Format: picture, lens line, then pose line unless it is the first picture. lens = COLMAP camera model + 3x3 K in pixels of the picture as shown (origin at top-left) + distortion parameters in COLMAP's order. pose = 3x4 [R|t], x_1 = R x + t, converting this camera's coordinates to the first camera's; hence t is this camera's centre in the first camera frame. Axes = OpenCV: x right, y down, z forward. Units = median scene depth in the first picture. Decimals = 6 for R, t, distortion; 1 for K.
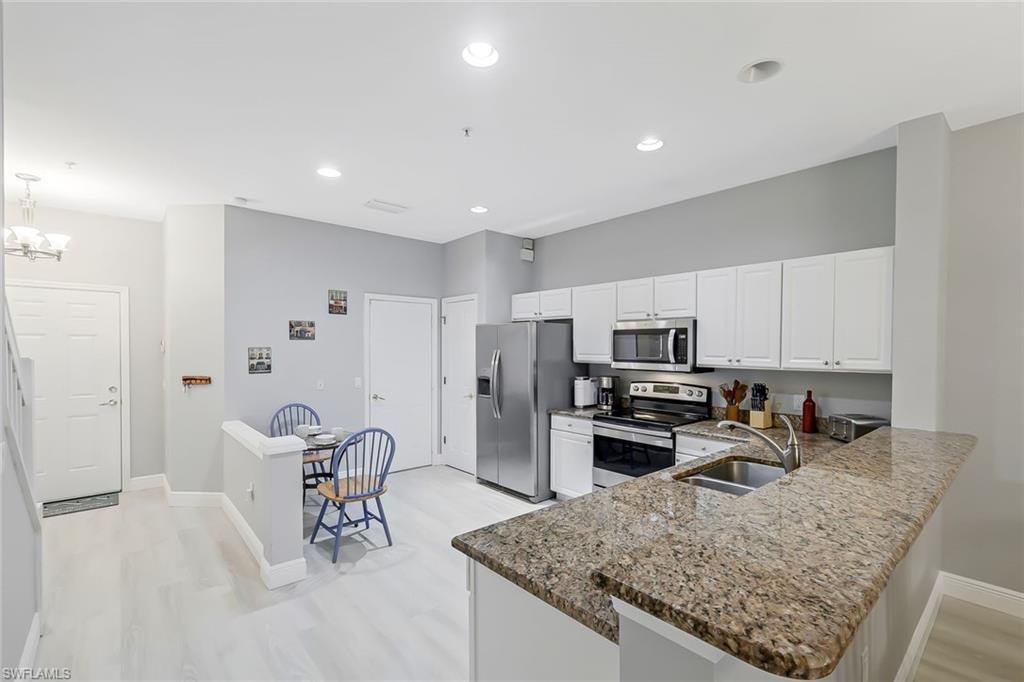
lens RADIAL K [[449.6, 0, 508.0], [0, 449.6, 356.6], [0, 0, 1]] dist [0.001657, 0.000294]
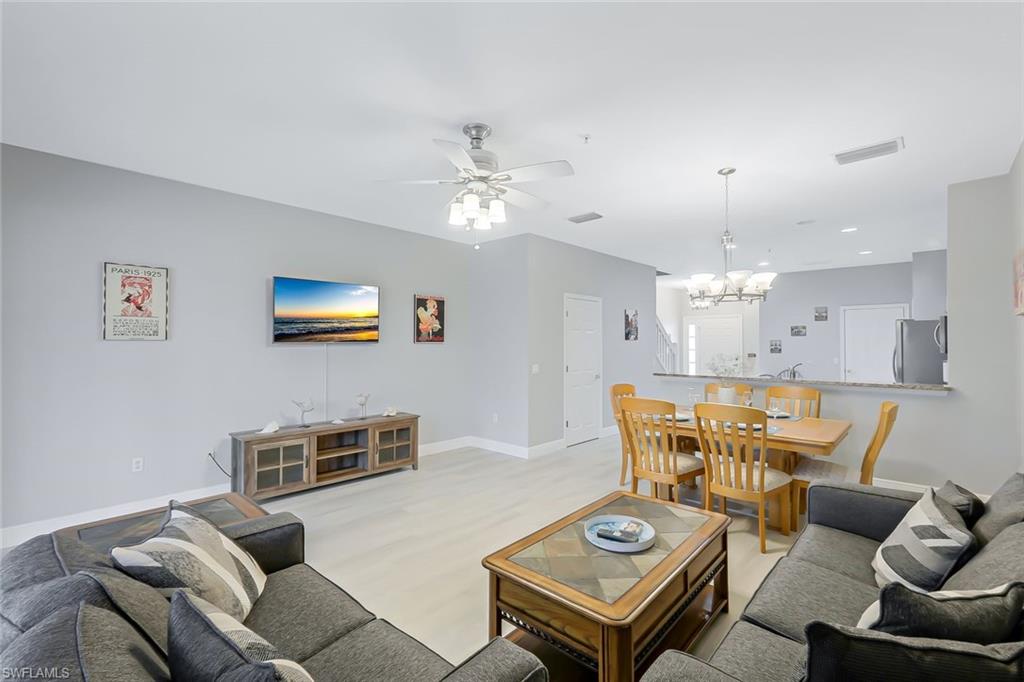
lens RADIAL K [[449.6, 0, 513.0], [0, 449.6, 337.6], [0, 0, 1]] dist [0.001657, 0.000294]
pose [[0.105574, -0.018210, -0.994245, 1.382785], [-0.021461, 0.999558, -0.020586, 0.035779], [0.994180, 0.023511, 0.105137, -0.405984]]
